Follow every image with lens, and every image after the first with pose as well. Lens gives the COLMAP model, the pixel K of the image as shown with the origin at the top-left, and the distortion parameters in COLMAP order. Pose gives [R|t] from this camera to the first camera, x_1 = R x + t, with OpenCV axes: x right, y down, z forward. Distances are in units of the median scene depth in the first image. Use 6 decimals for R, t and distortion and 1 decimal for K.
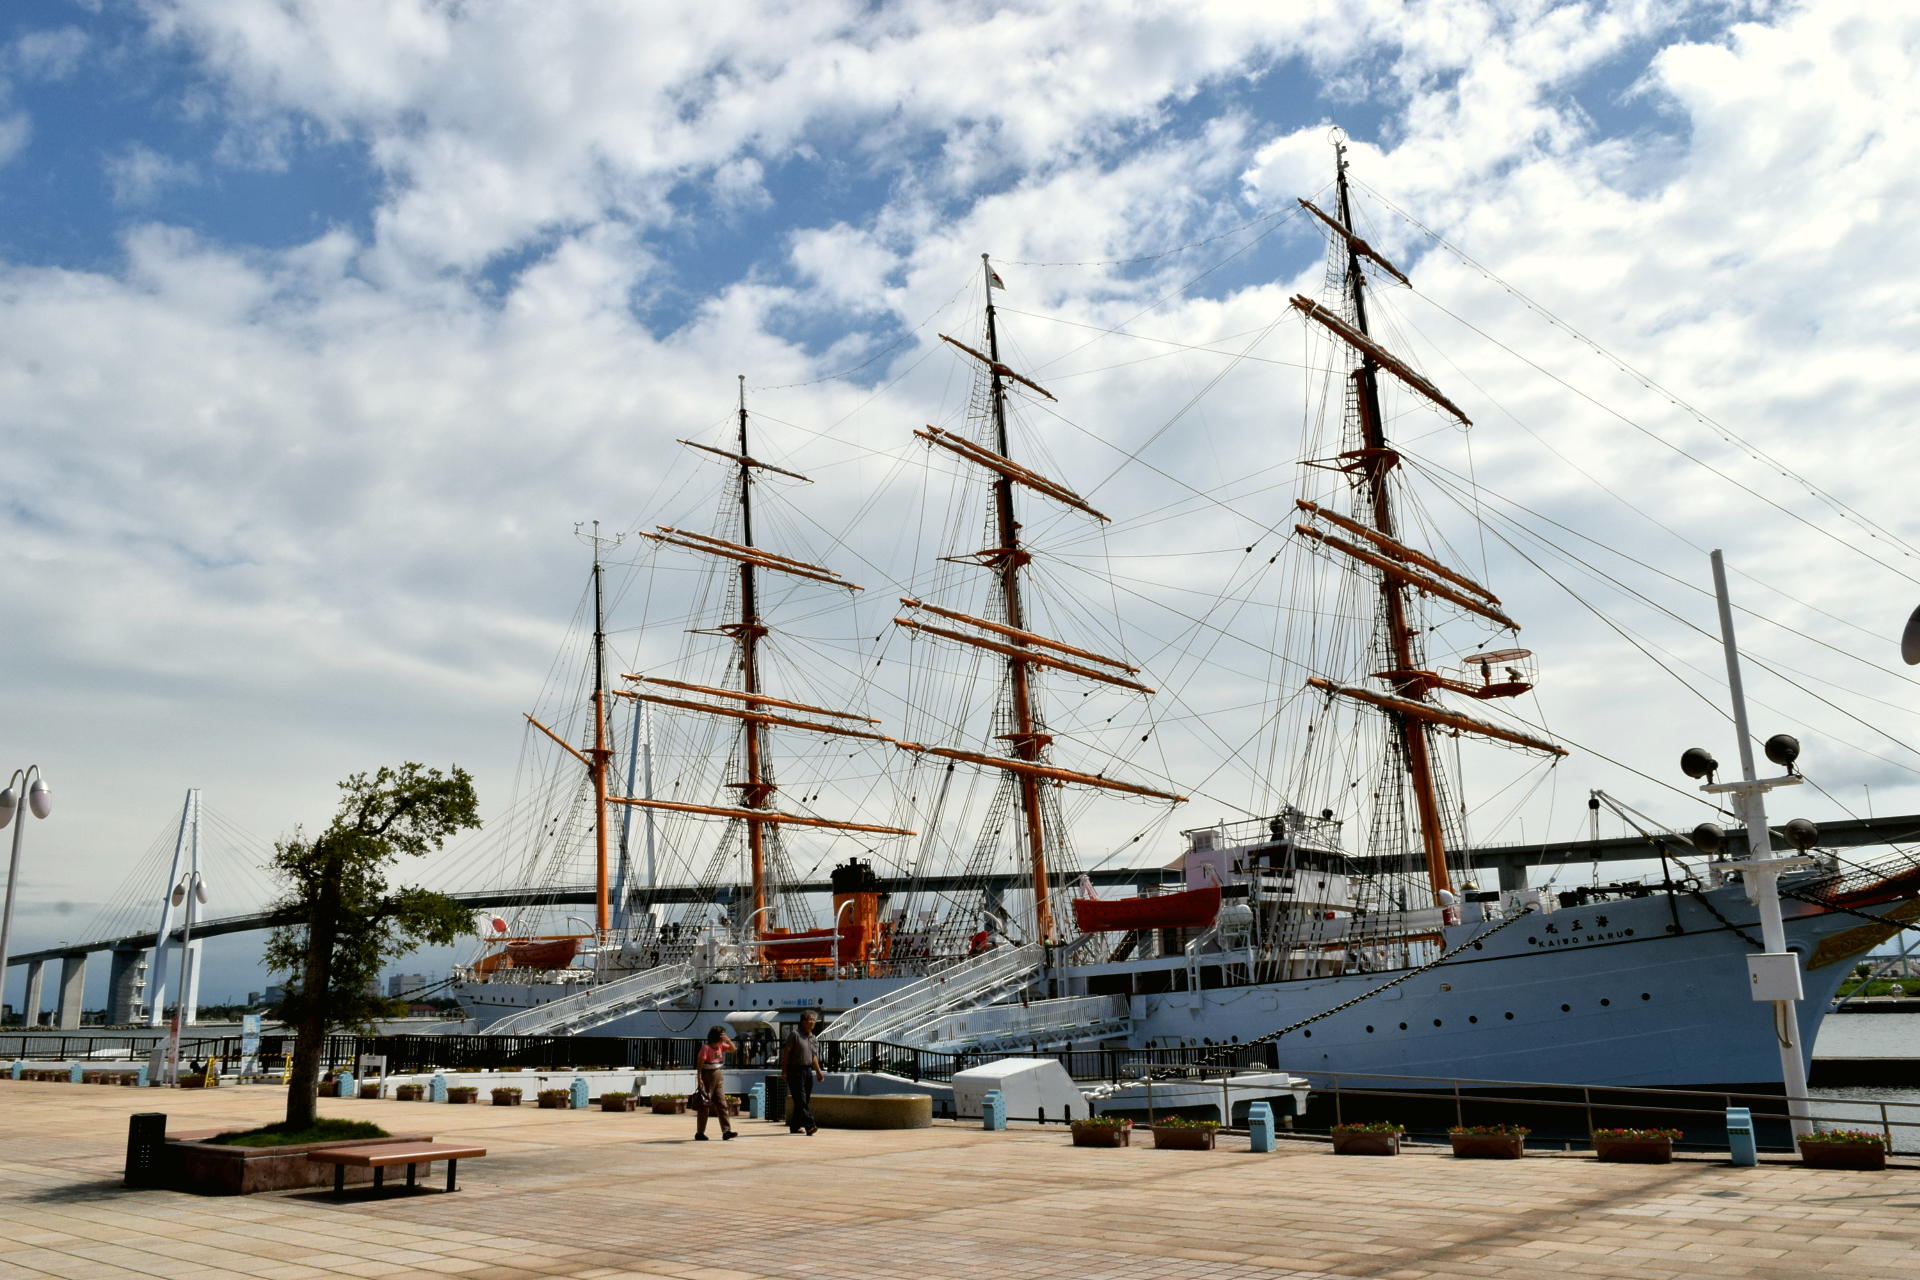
lens RADIAL K [[1483.0, 0, 963.3], [0, 1483.0, 640.7], [0, 0, 1]] dist [-0.020084, 0.008995]
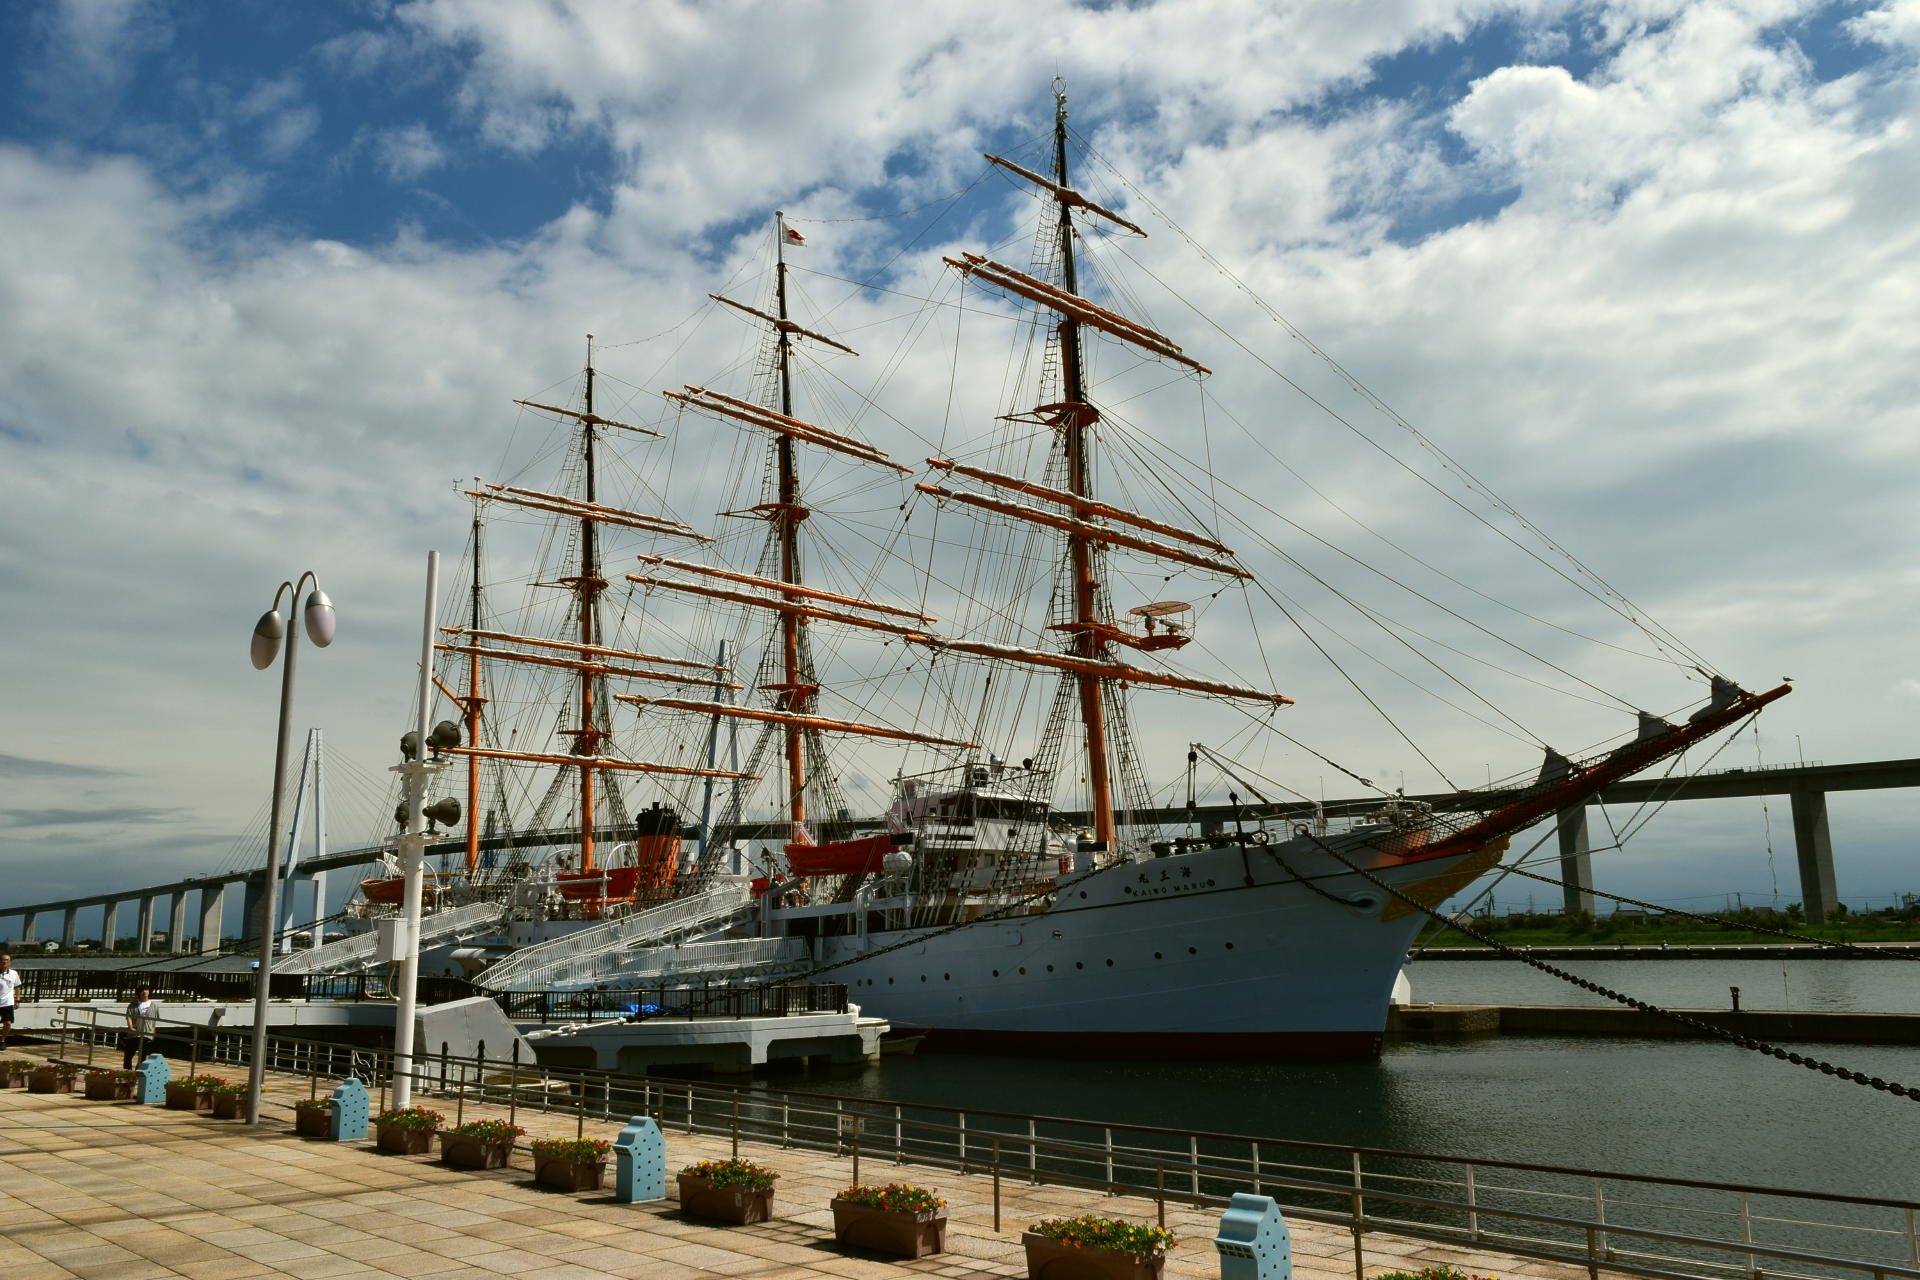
lens RADIAL K [[1483.0, 0, 963.3], [0, 1483.0, 640.7], [0, 0, 1]] dist [-0.020084, 0.008995]
pose [[0.996552, -0.007464, -0.082631, 0.295473], [0.010971, 0.999054, 0.042069, -0.011116], [0.082239, -0.042830, 0.995692, -0.018064]]
